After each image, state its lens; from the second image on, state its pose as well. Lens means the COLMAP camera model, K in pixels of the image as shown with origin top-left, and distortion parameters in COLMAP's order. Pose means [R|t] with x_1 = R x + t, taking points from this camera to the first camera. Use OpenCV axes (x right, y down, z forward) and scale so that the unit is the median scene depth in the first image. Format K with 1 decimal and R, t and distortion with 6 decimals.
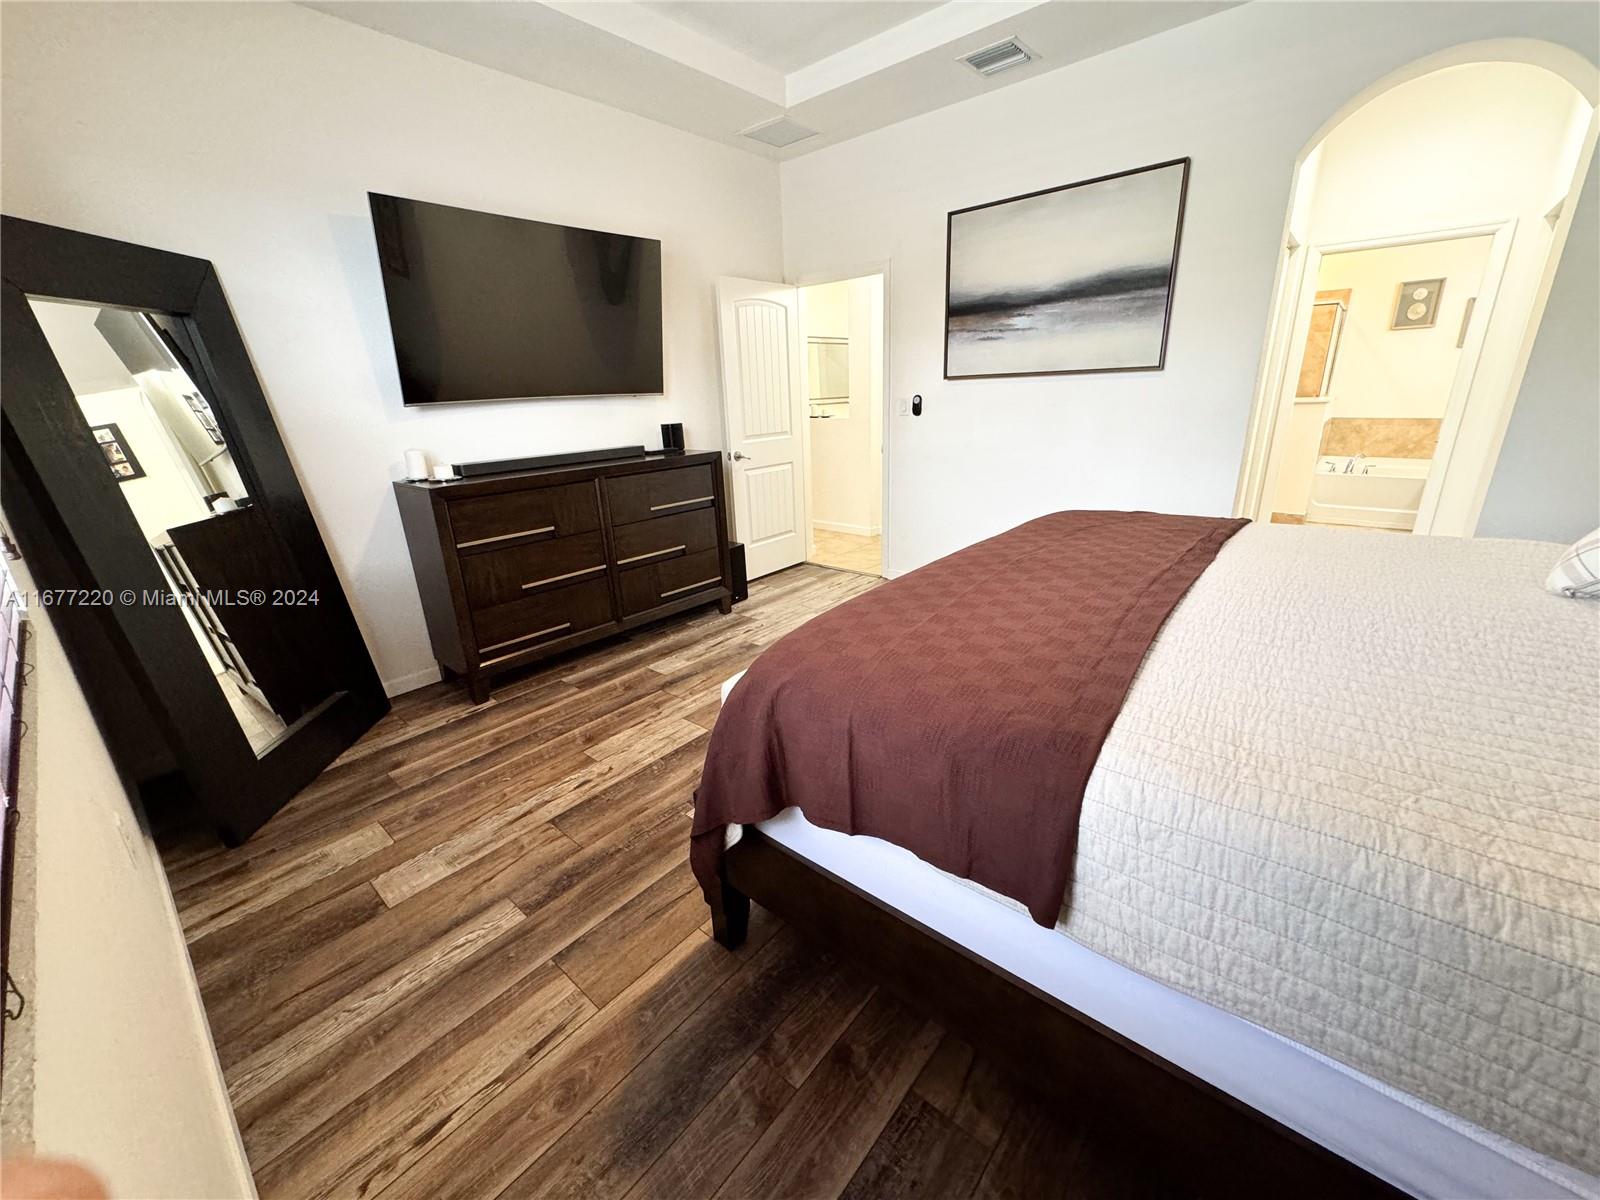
lens RADIAL K [[640.8, 0, 802.3], [0, 640.8, 602.7], [0, 0, 1]] dist [-0.003923, 0.000229]
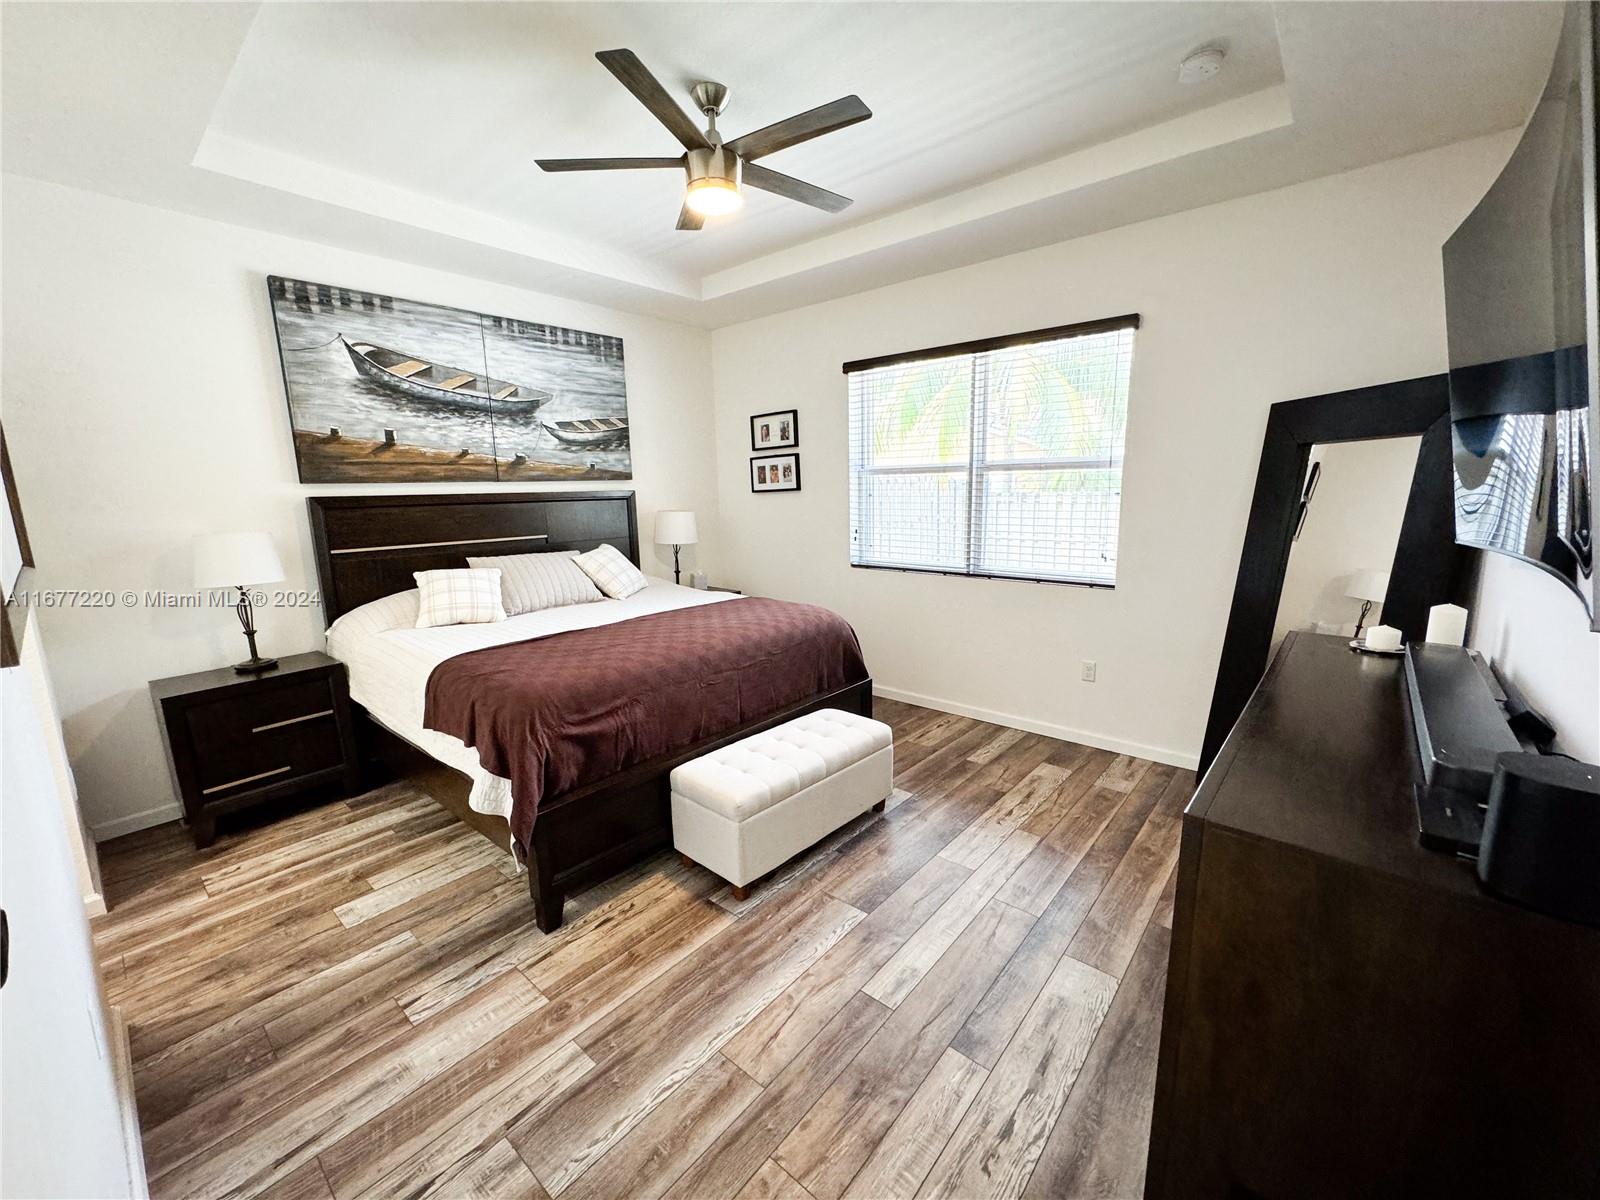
lens RADIAL K [[640.8, 0, 801.3], [0, 640.8, 605.6], [0, 0, 1]] dist [-0.003923, 0.000229]
pose [[-0.998339, 0.057000, 0.008424, 0.023686], [0.053972, 0.873921, 0.483062, -0.452844], [0.020173, 0.482714, -0.875546, 1.203422]]
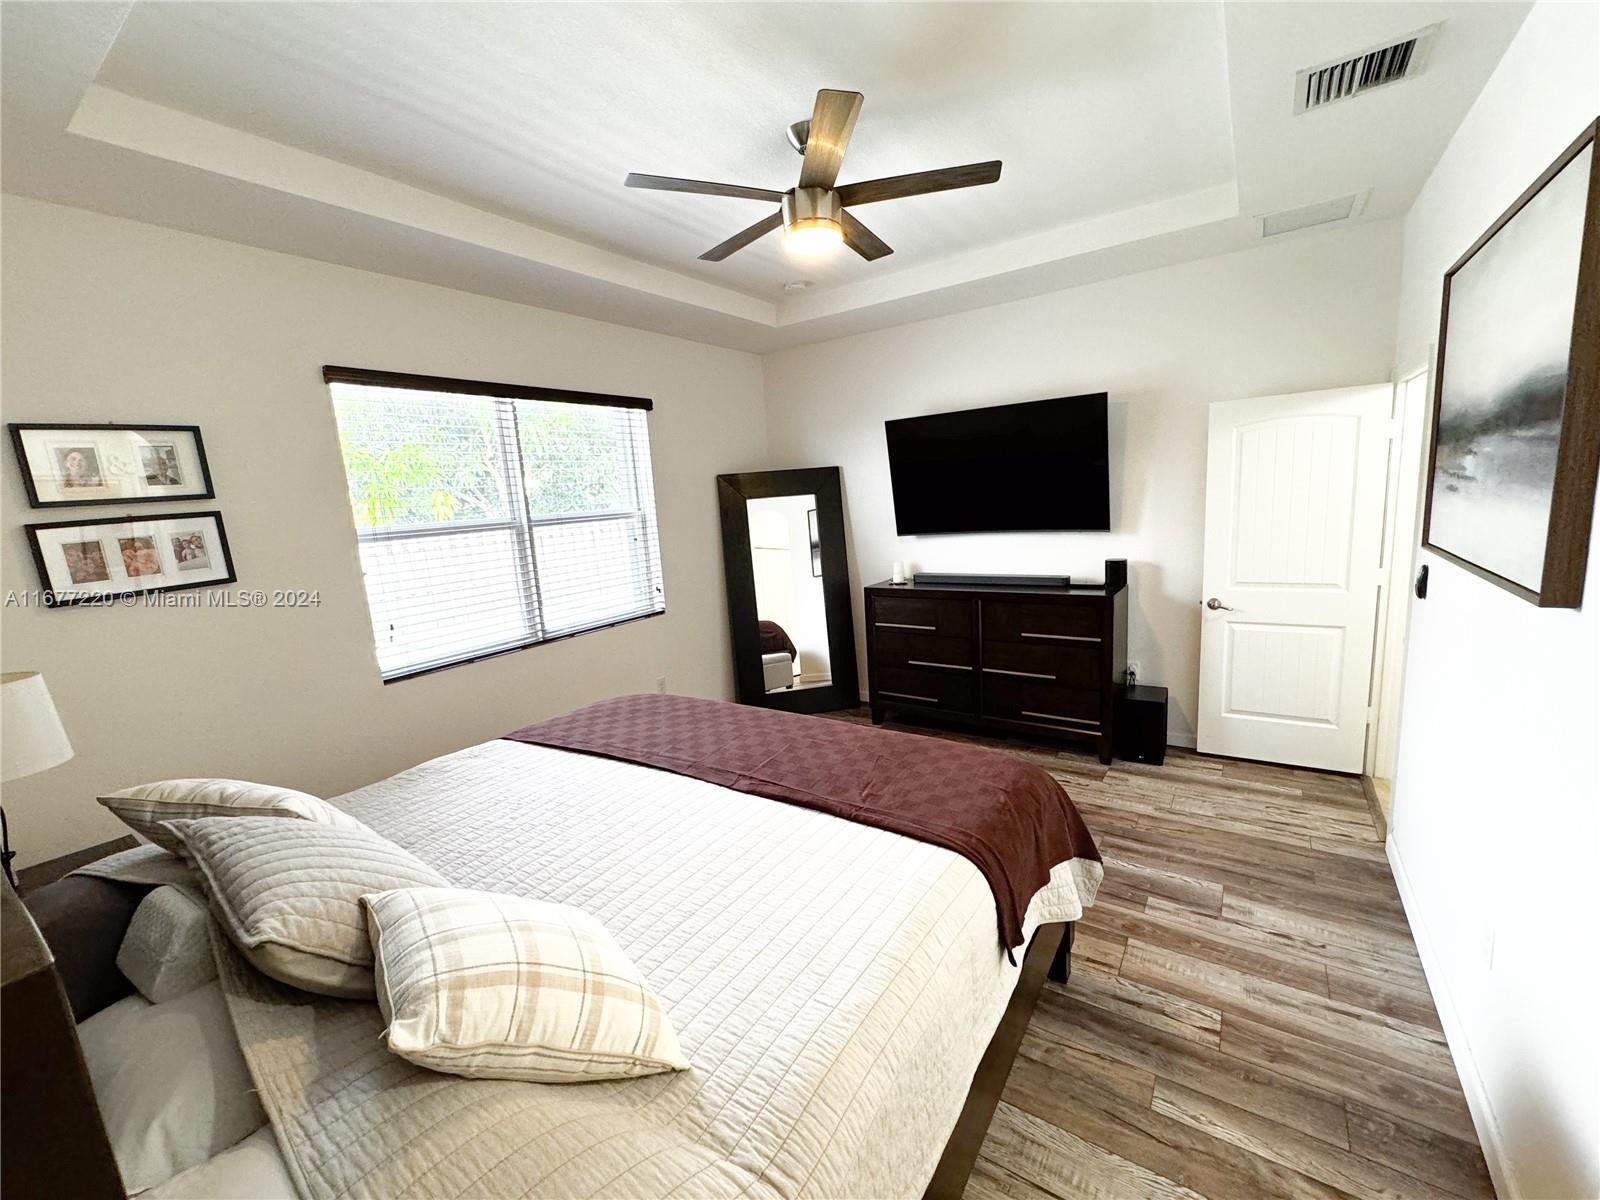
lens RADIAL K [[640.8, 0, 817.3], [0, 640.8, 606.8], [0, 0, 1]] dist [-0.003923, 0.000229]
pose [[0.117328, 0.205609, -0.971576, 0.753027], [-0.255633, 0.951618, 0.170515, -0.275027], [0.959628, 0.228360, 0.164212, 0.434558]]
